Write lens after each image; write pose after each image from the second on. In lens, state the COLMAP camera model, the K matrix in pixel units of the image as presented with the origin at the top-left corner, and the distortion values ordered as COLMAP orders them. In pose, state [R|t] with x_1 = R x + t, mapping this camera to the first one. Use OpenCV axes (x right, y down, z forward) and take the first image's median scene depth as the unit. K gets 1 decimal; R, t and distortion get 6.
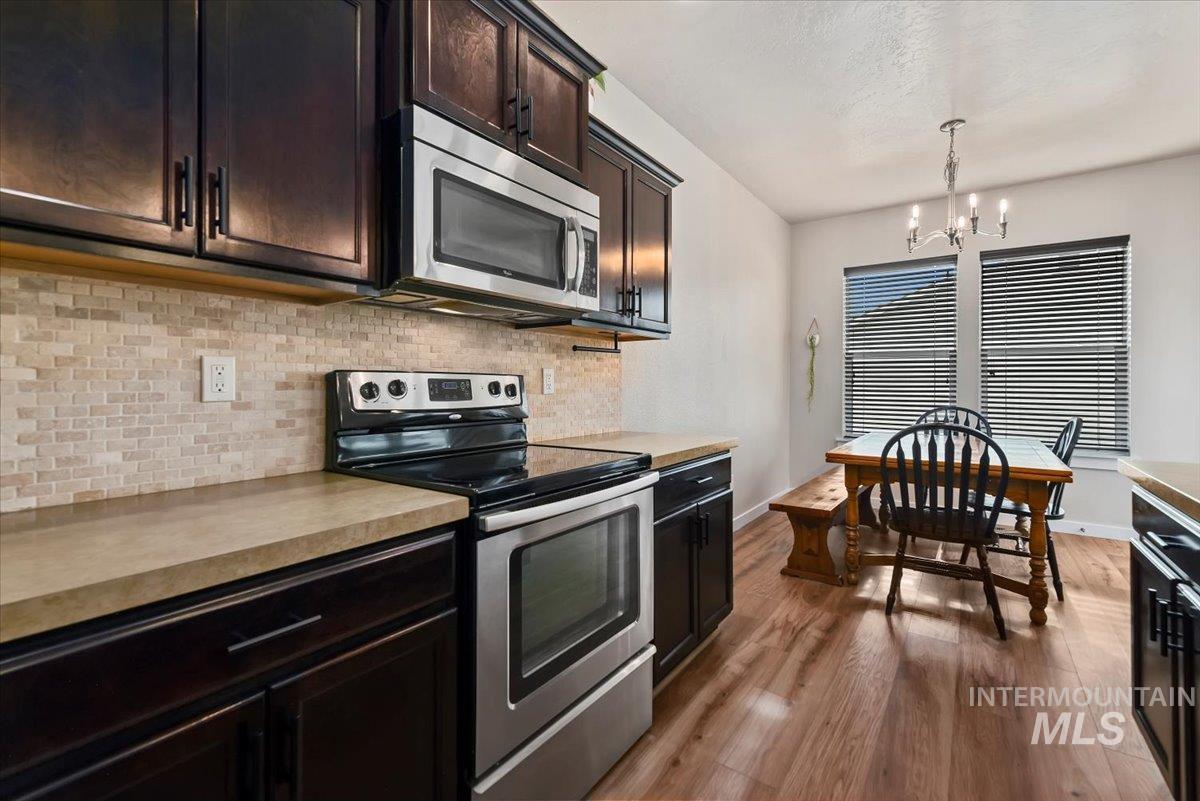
lens RADIAL K [[519.9, 0, 589.7], [0, 519.9, 382.7], [0, 0, 1]] dist [0.010947, -0.001754]
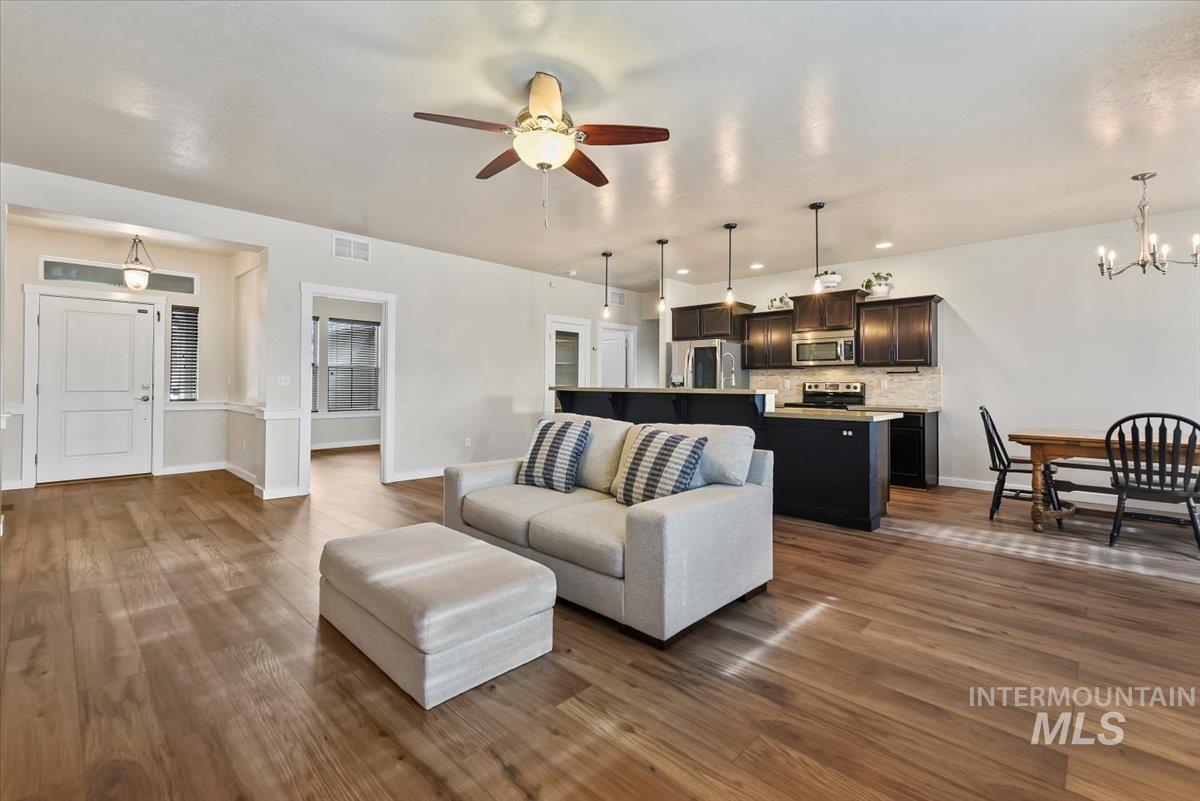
lens RADIAL K [[519.9, 0, 593.6], [0, 519.9, 373.8], [0, 0, 1]] dist [0.010947, -0.001754]
pose [[-0.148716, -0.025433, -0.988553, 2.836362], [-0.004567, 0.999676, -0.025032, 0.015243], [0.988869, 0.000792, -0.148784, -0.127368]]
